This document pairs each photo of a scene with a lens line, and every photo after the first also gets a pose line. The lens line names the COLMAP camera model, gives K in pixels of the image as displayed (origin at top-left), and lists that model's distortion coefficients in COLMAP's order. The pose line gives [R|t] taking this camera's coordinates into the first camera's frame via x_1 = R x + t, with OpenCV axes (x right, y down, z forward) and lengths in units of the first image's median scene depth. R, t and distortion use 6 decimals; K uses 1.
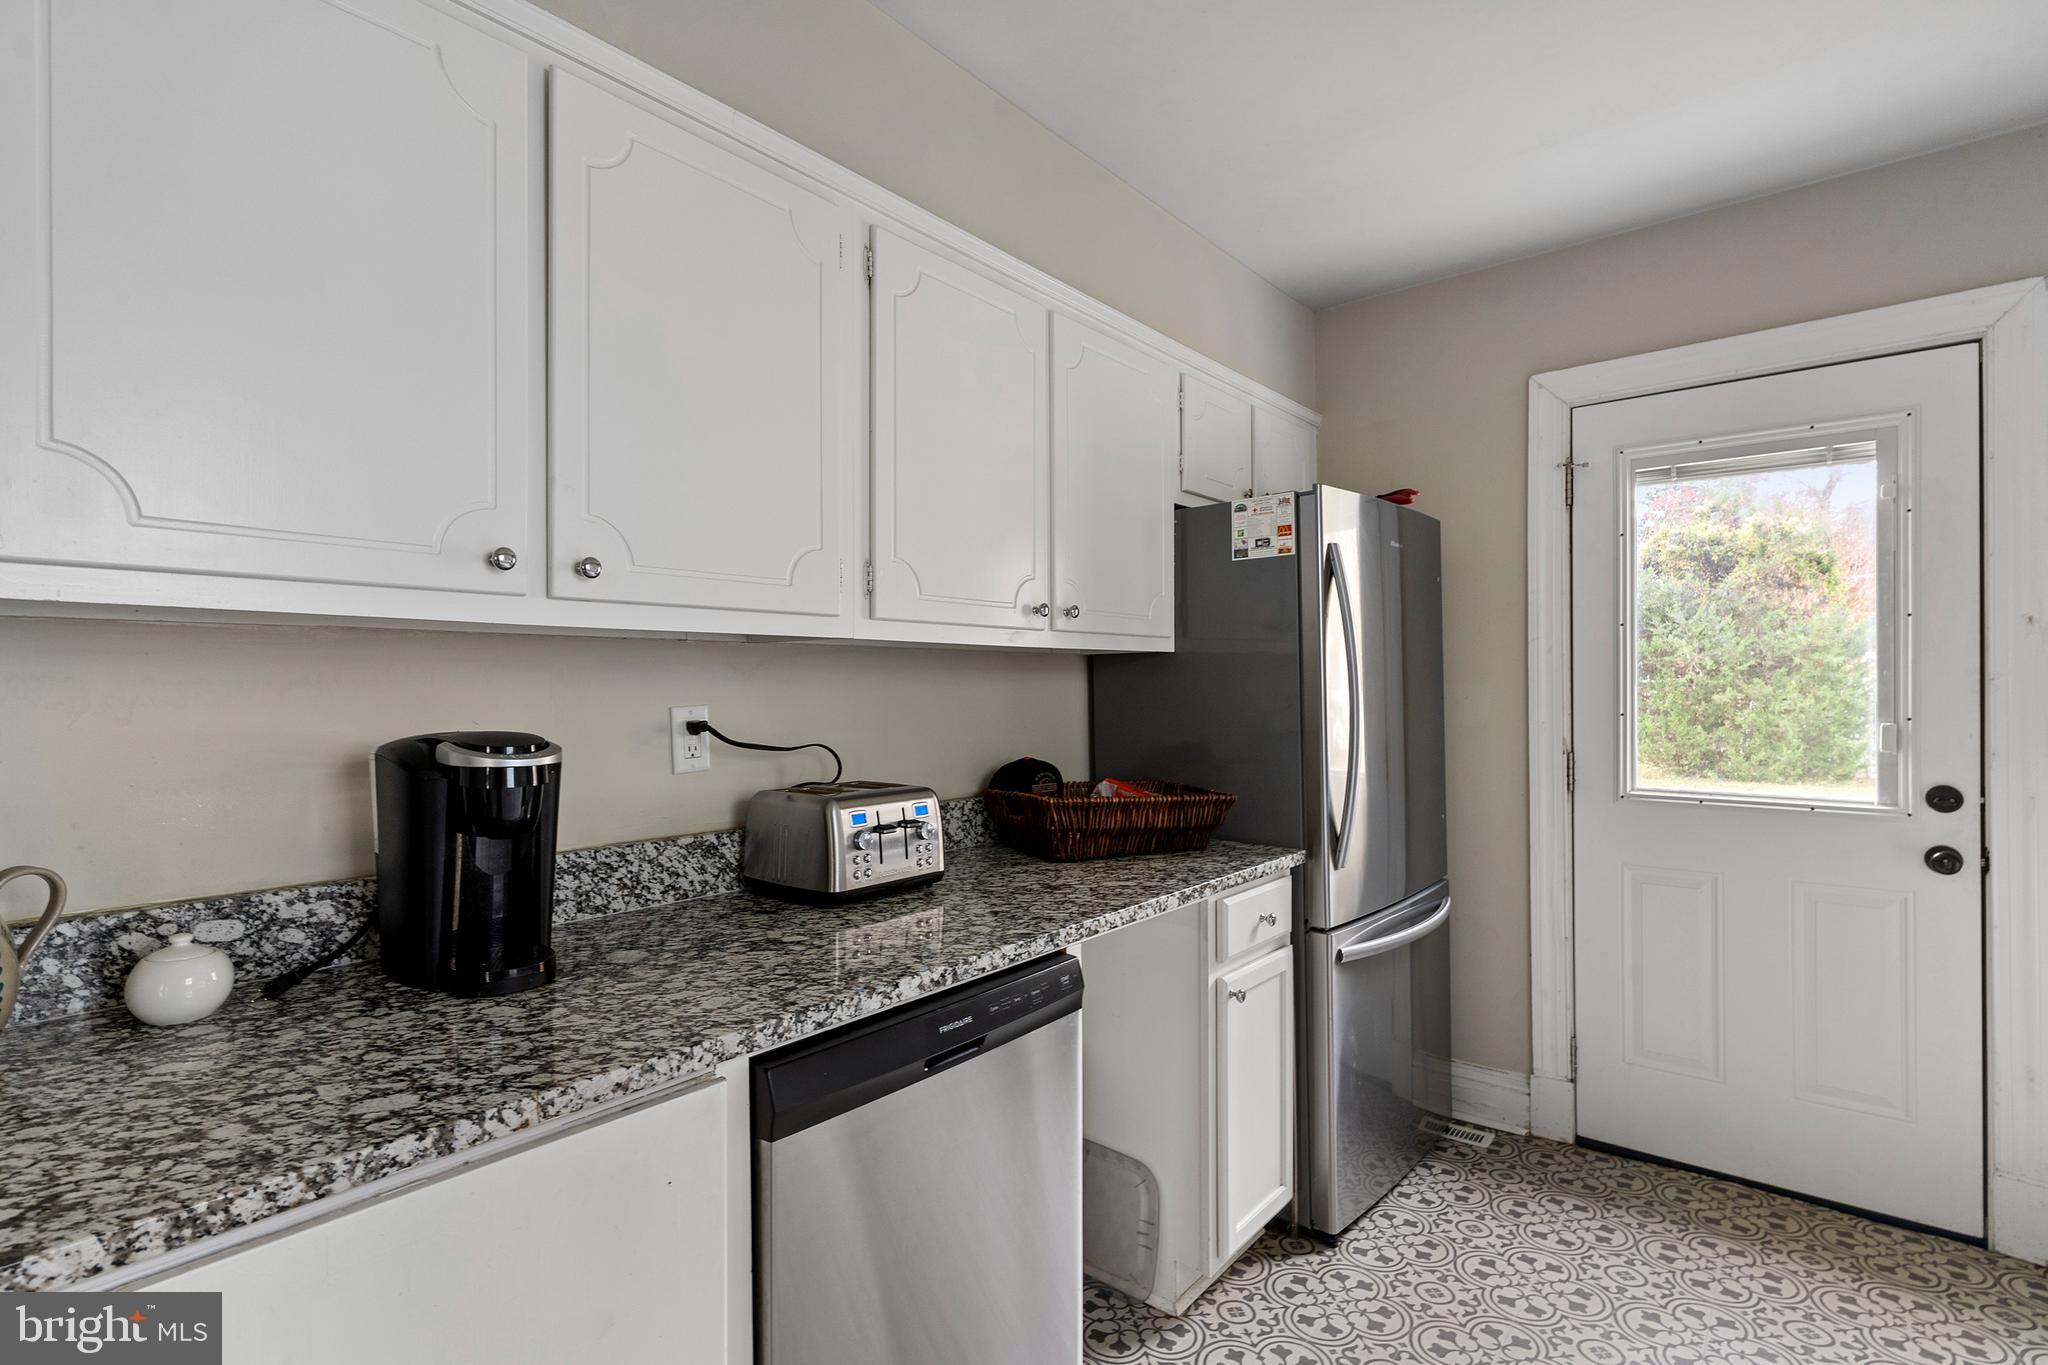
lens RADIAL K [[991.1, 0, 1016.8], [0, 991.1, 686.8], [0, 0, 1]] dist [0.007014, -0.000533]
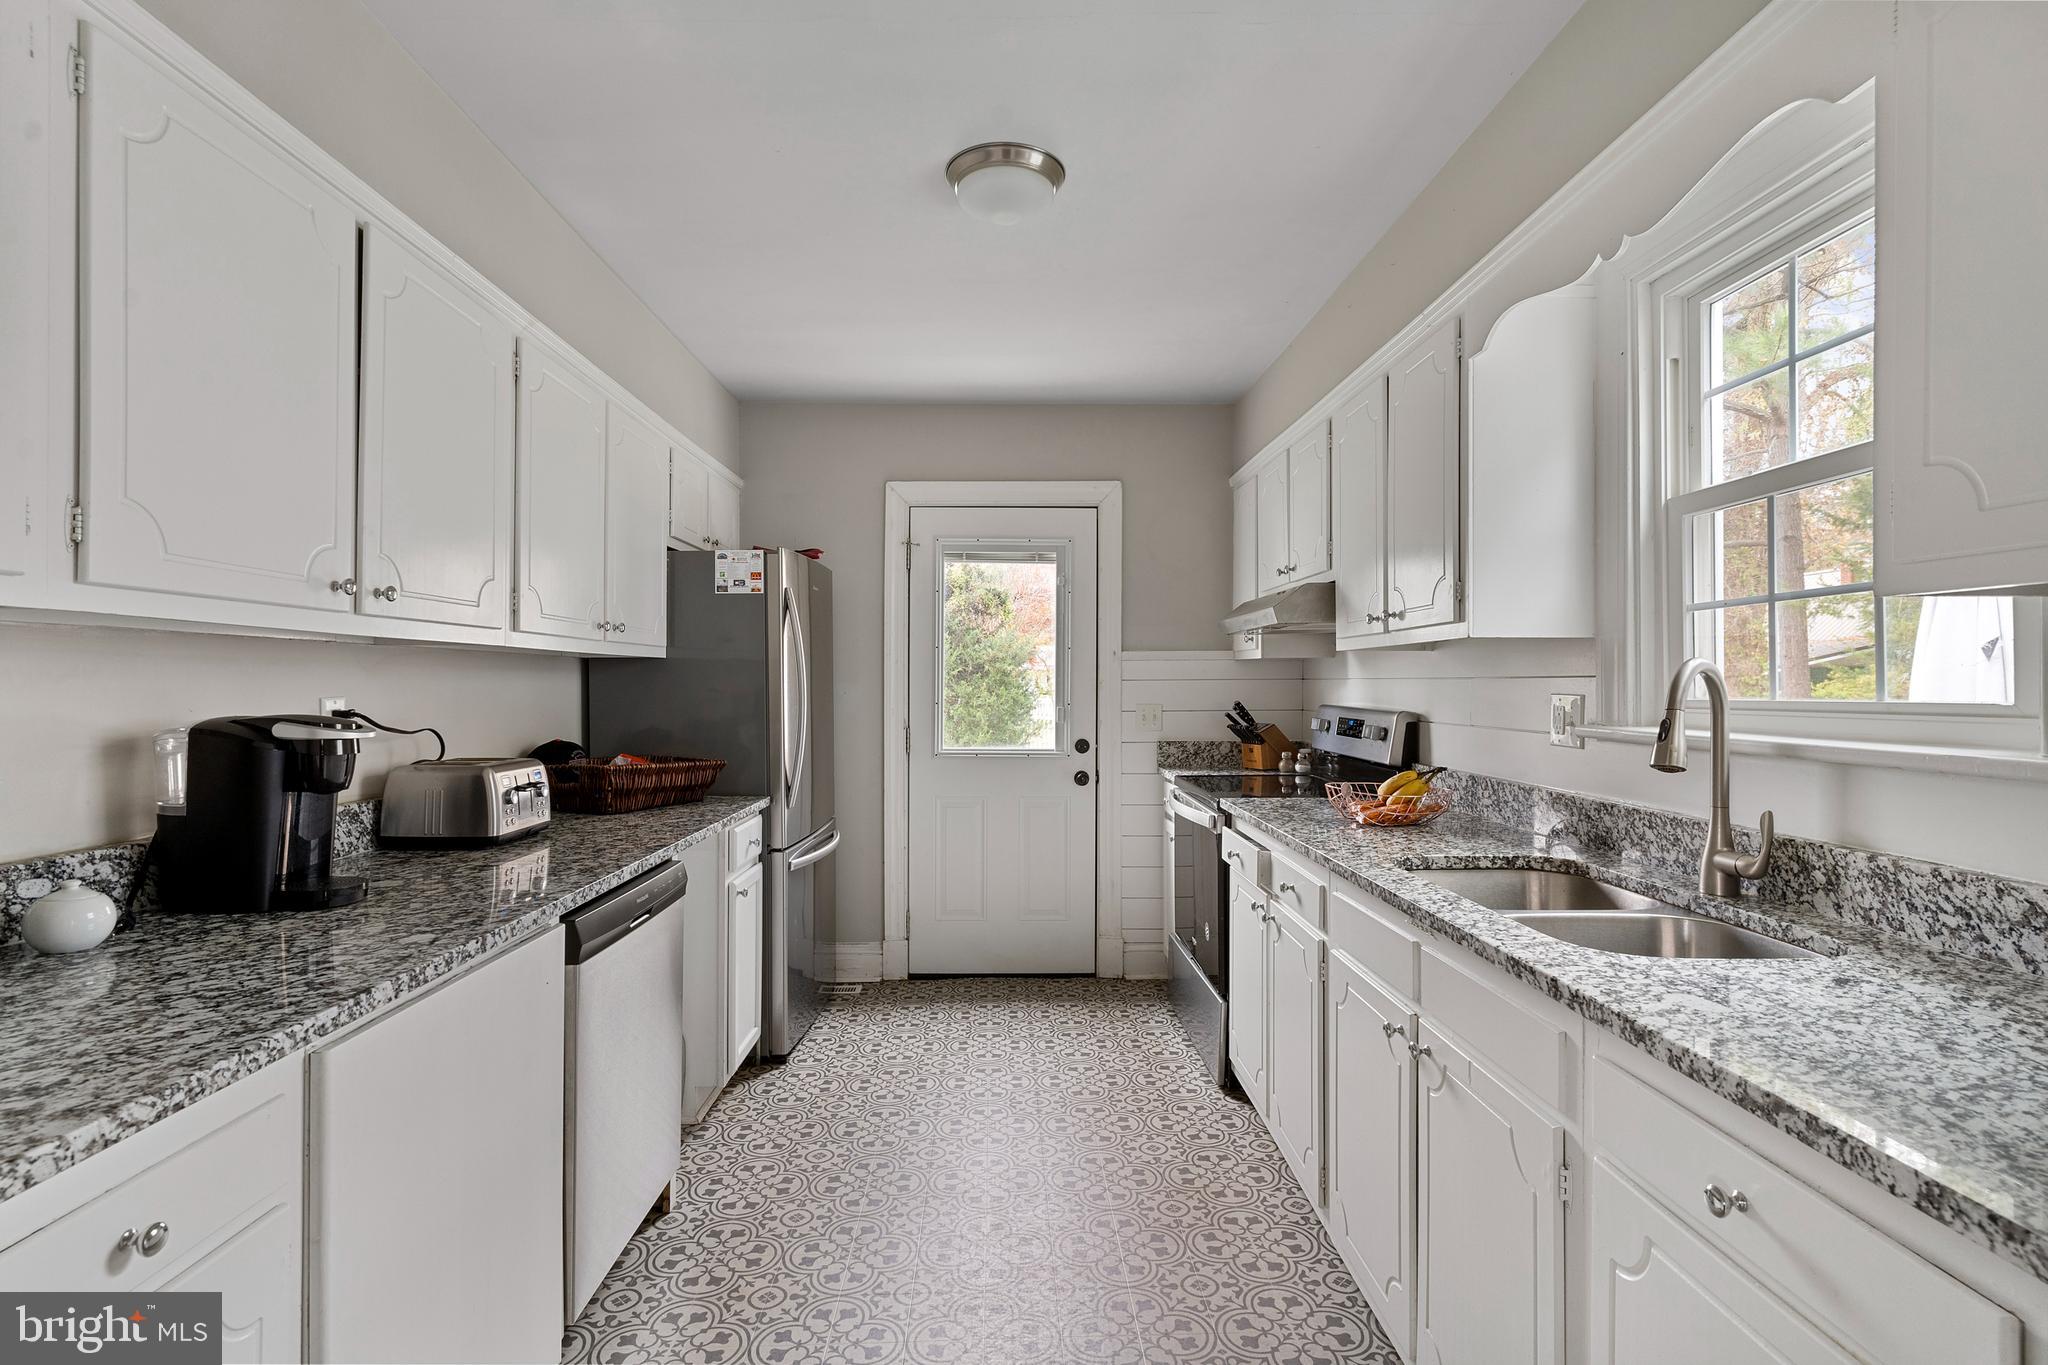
lens RADIAL K [[991.1, 0, 1030.5], [0, 991.1, 683.0], [0, 0, 1]] dist [0.007014, -0.000533]
pose [[0.752858, 0.008069, 0.658134, -0.392226], [-0.006445, 0.999967, -0.004888, 0.002212], [-0.658152, -0.000562, 0.752885, -0.361653]]
